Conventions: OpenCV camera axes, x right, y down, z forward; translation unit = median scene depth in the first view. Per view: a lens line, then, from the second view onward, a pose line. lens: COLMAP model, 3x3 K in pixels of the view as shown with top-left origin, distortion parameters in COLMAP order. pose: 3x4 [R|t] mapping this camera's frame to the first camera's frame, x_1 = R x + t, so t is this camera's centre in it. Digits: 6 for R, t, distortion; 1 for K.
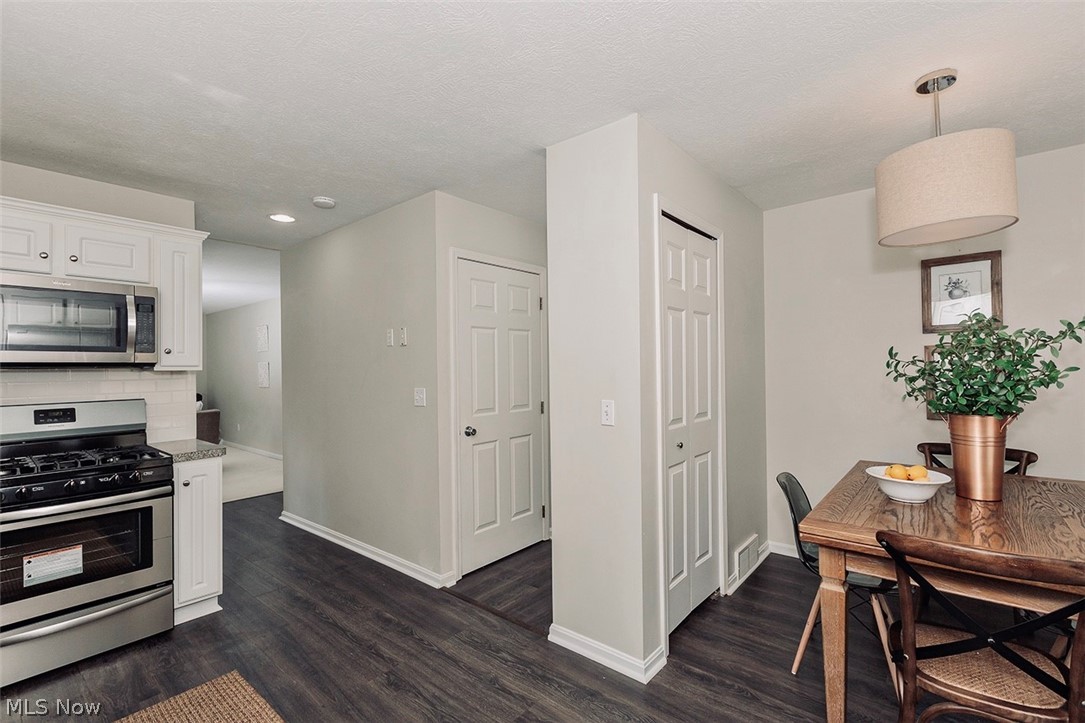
lens RADIAL K [[491.8, 0, 539.5], [0, 491.8, 369.7], [0, 0, 1]] dist [0.002676, -0.000107]
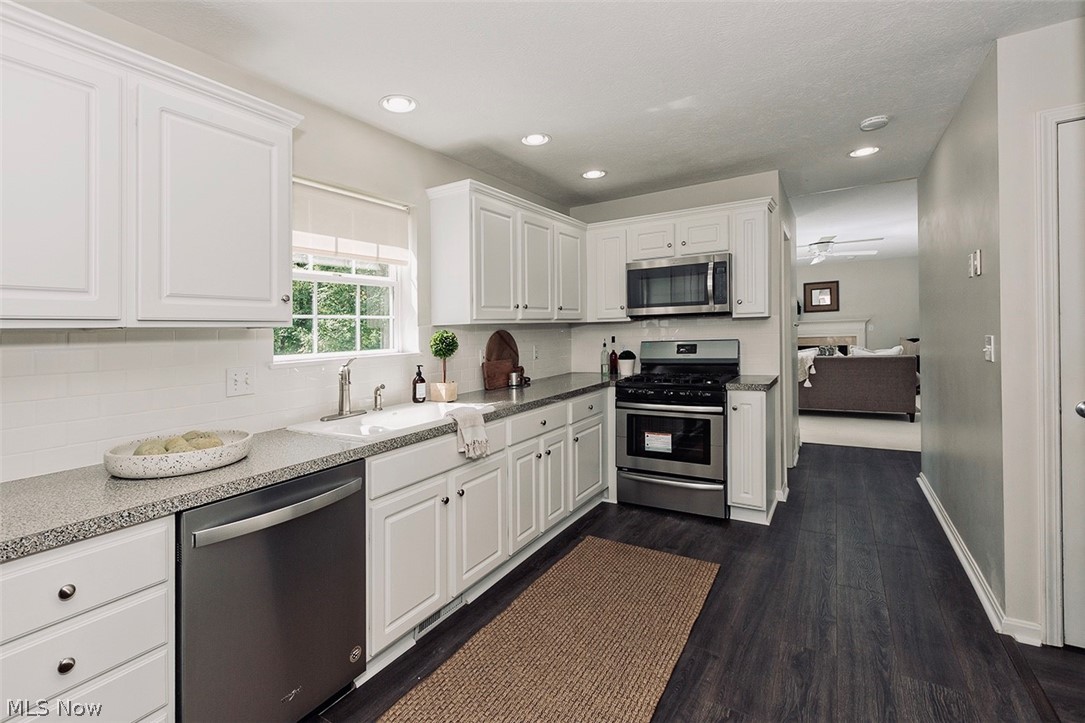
lens RADIAL K [[491.8, 0, 536.1], [0, 491.8, 321.5], [0, 0, 1]] dist [0.002676, -0.000107]
pose [[0.136031, -0.011137, -0.990642, 0.453444], [0.027562, 0.999592, -0.007452, 0.007954], [0.990321, -0.026291, 0.136282, 0.348357]]
